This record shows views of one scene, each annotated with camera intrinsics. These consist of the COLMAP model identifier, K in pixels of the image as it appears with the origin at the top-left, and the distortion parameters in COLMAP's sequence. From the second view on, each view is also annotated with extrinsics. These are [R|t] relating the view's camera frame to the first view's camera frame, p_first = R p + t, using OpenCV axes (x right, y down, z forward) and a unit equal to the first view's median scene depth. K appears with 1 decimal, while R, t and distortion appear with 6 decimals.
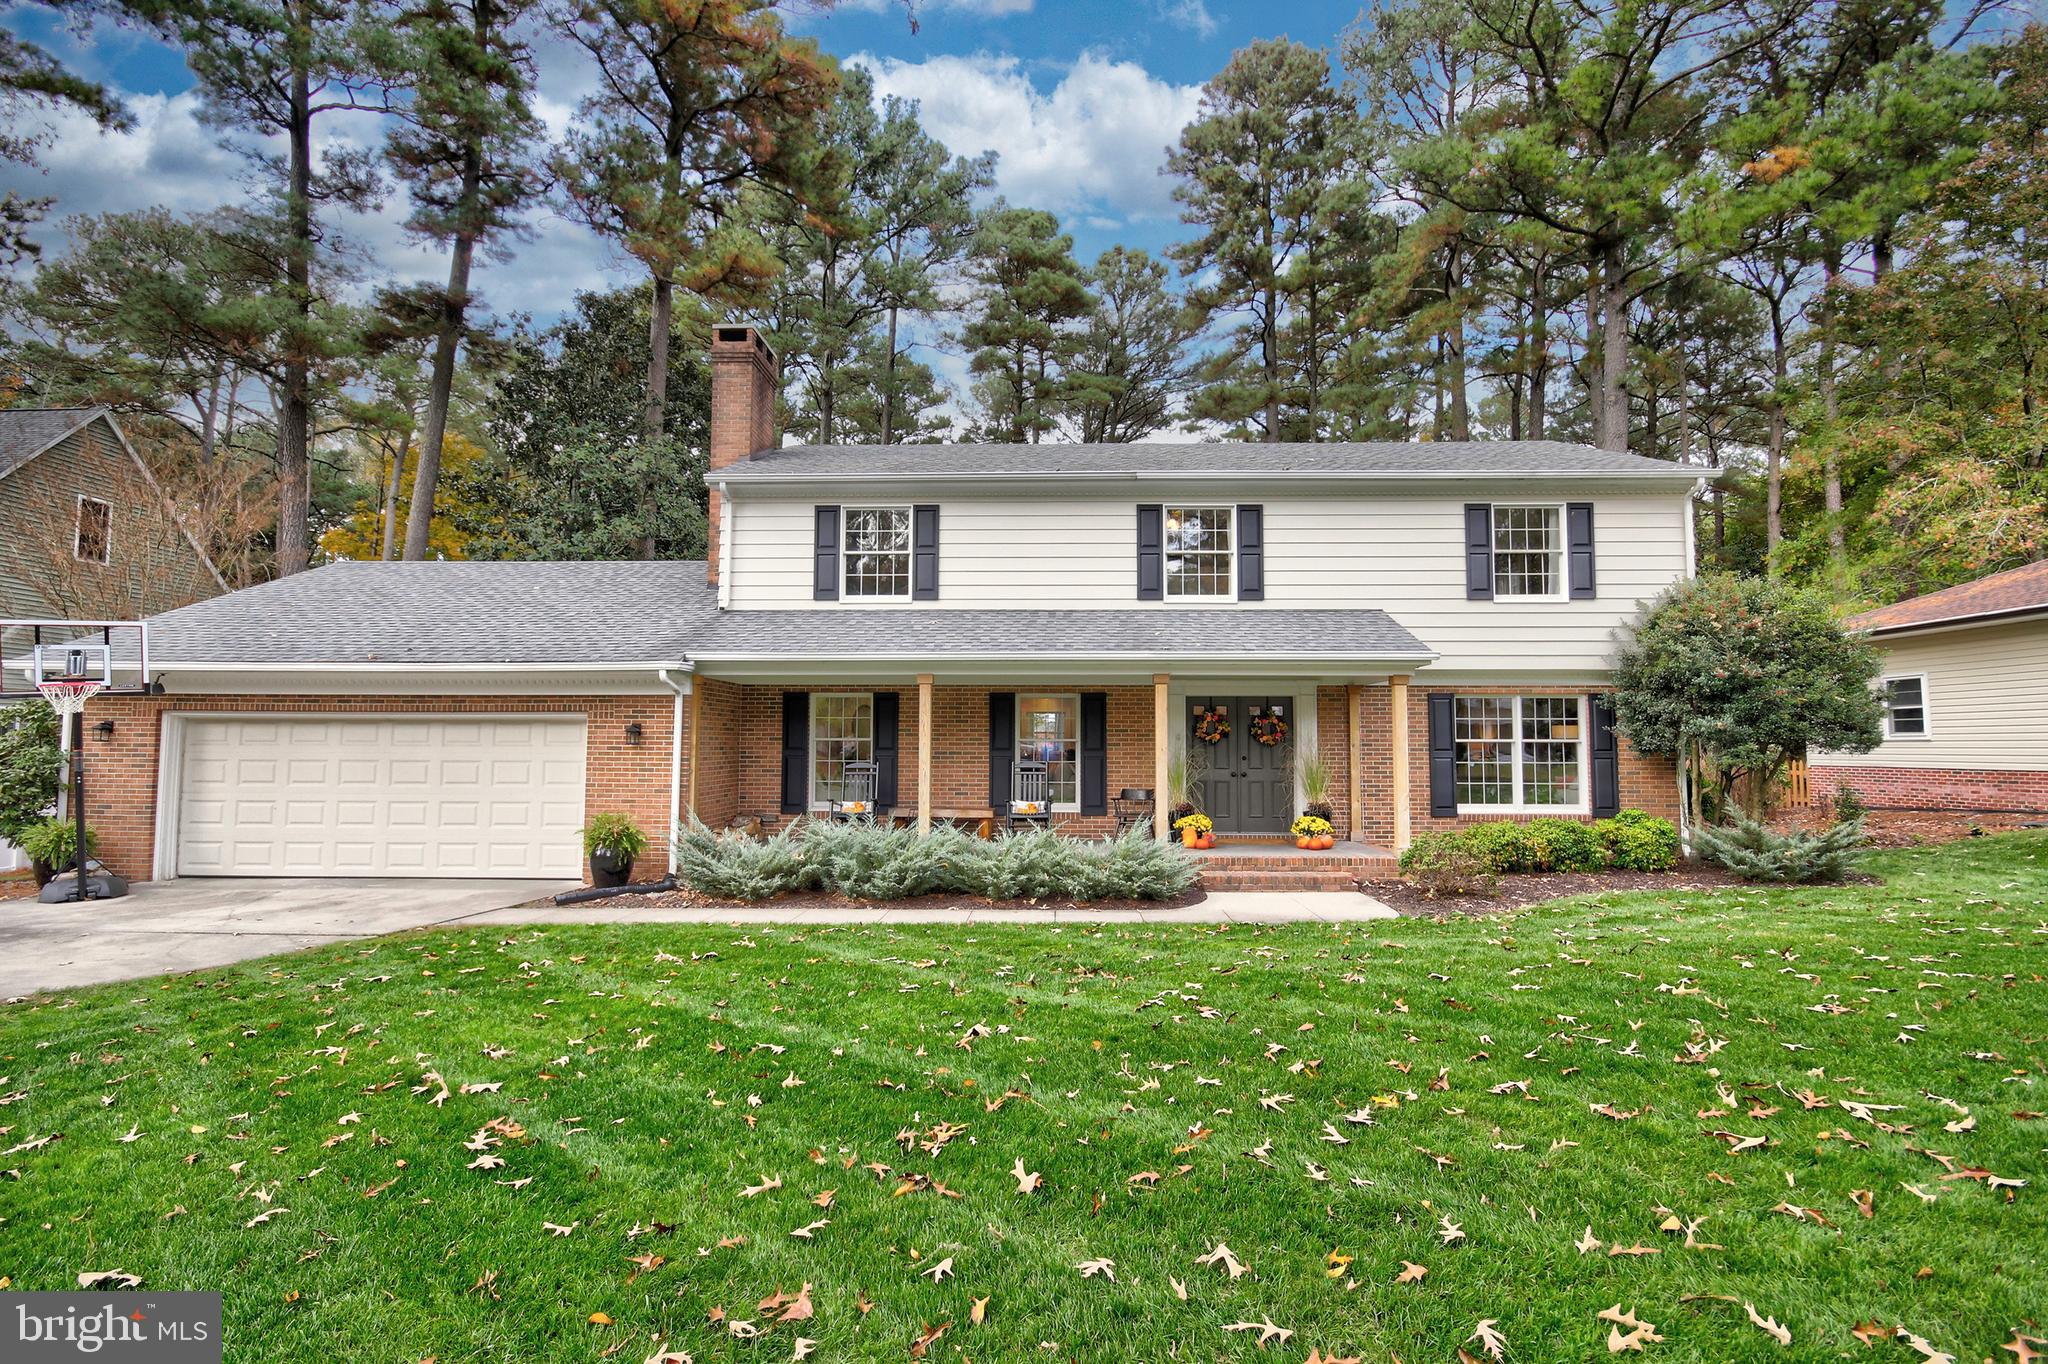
lens RADIAL K [[948.2, 0, 1027.8], [0, 948.2, 684.7], [0, 0, 1]] dist [-0.003708, -0.002907]
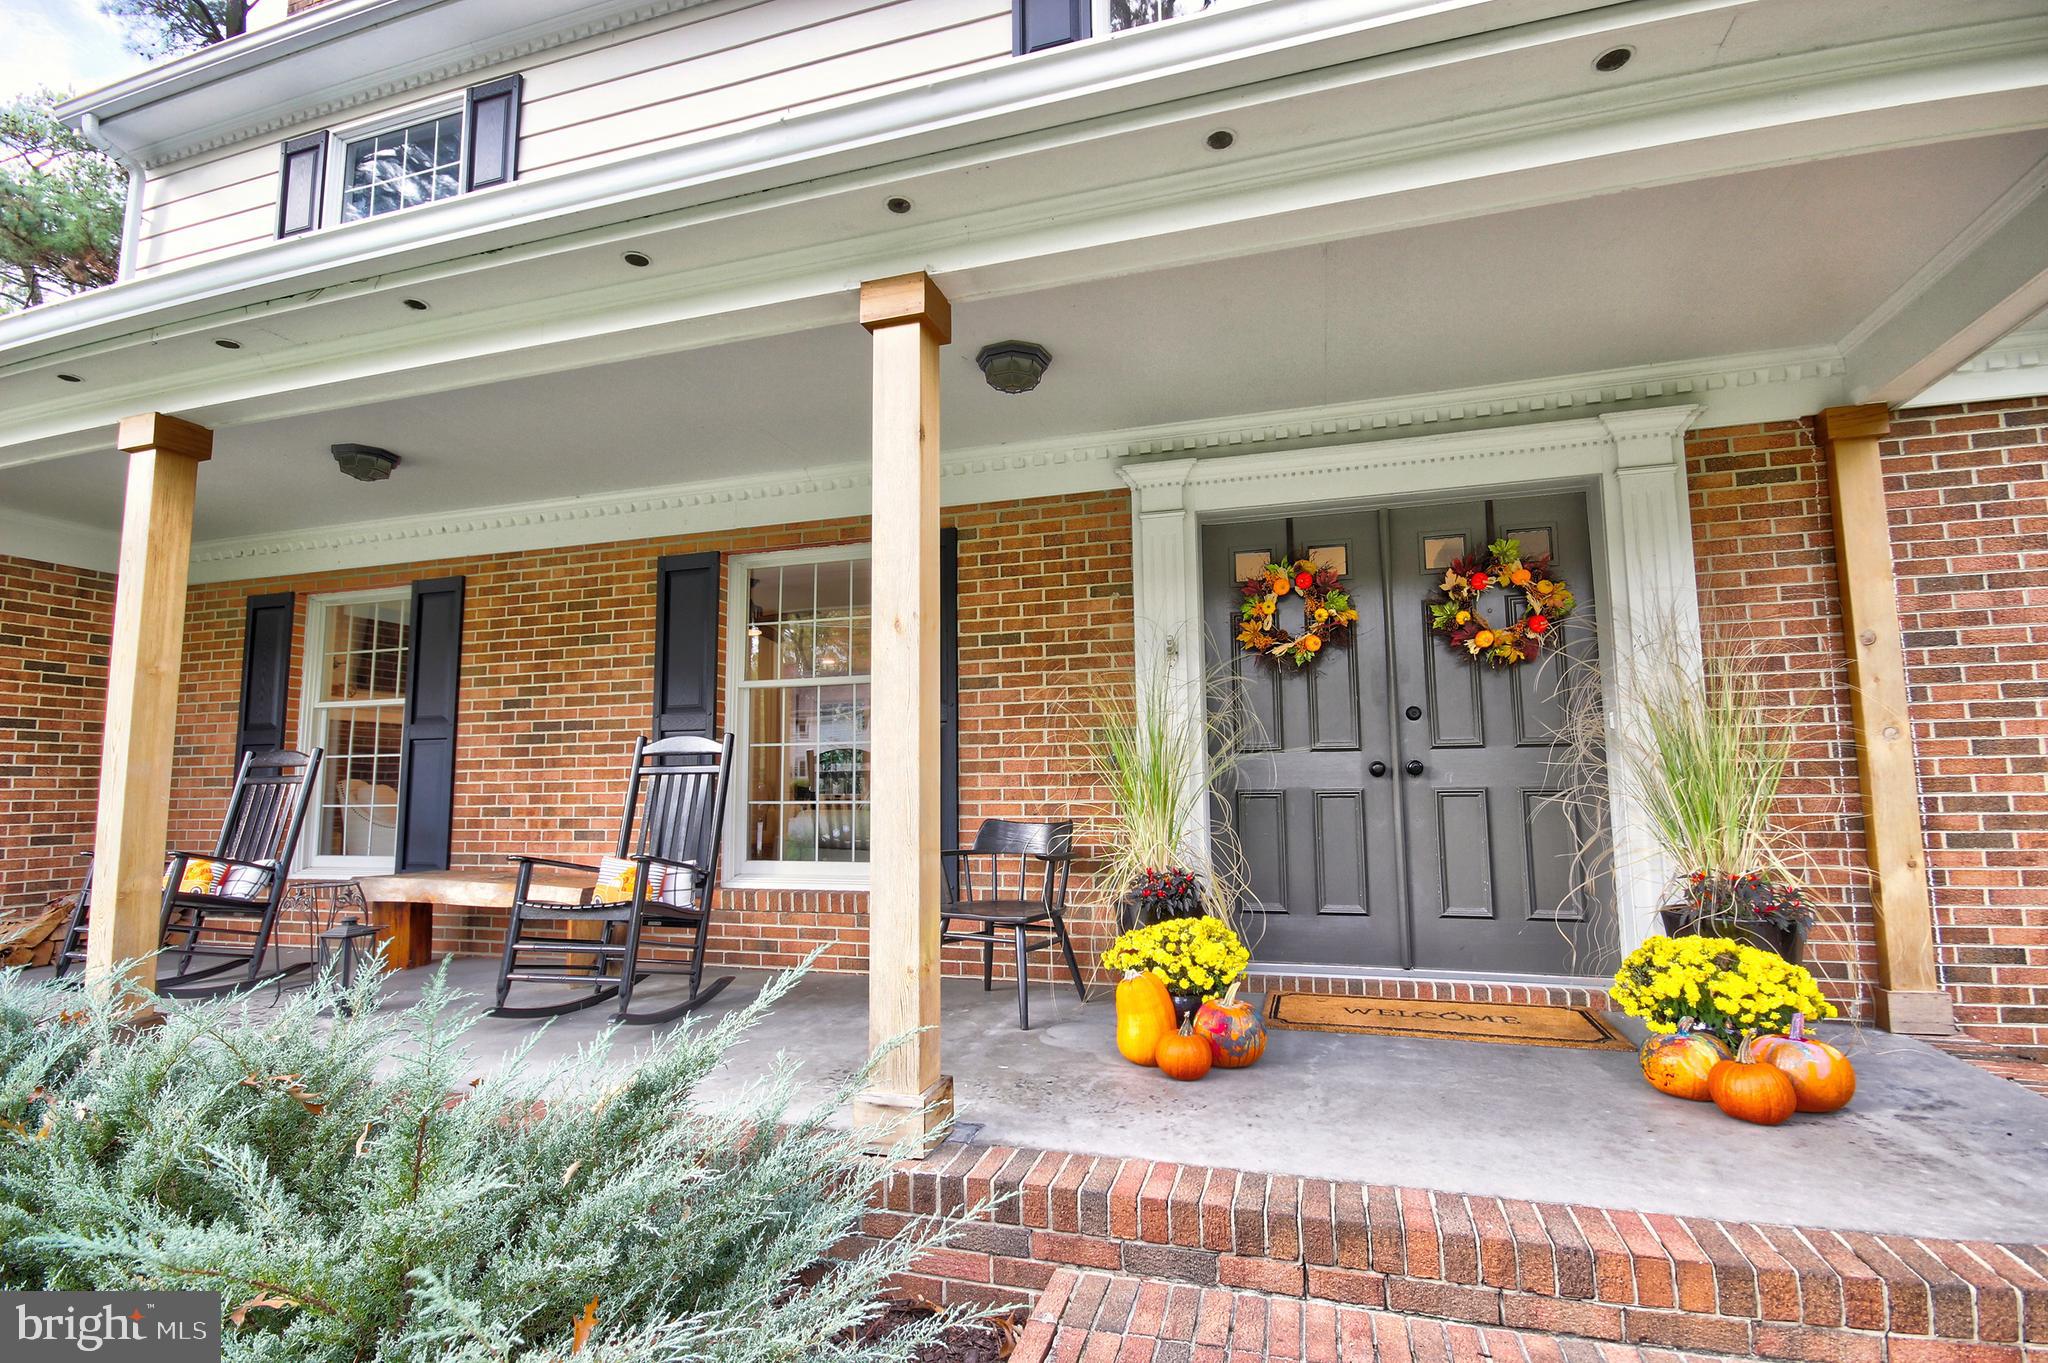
lens RADIAL K [[948.2, 0, 1021.4], [0, 948.2, 687.2], [0, 0, 1]] dist [-0.003708, -0.002907]
pose [[0.964685, -0.041239, -0.260158, 0.193268], [0.031205, 0.998605, -0.042583, 0.080655], [0.261552, 0.032961, 0.964627, 0.704817]]
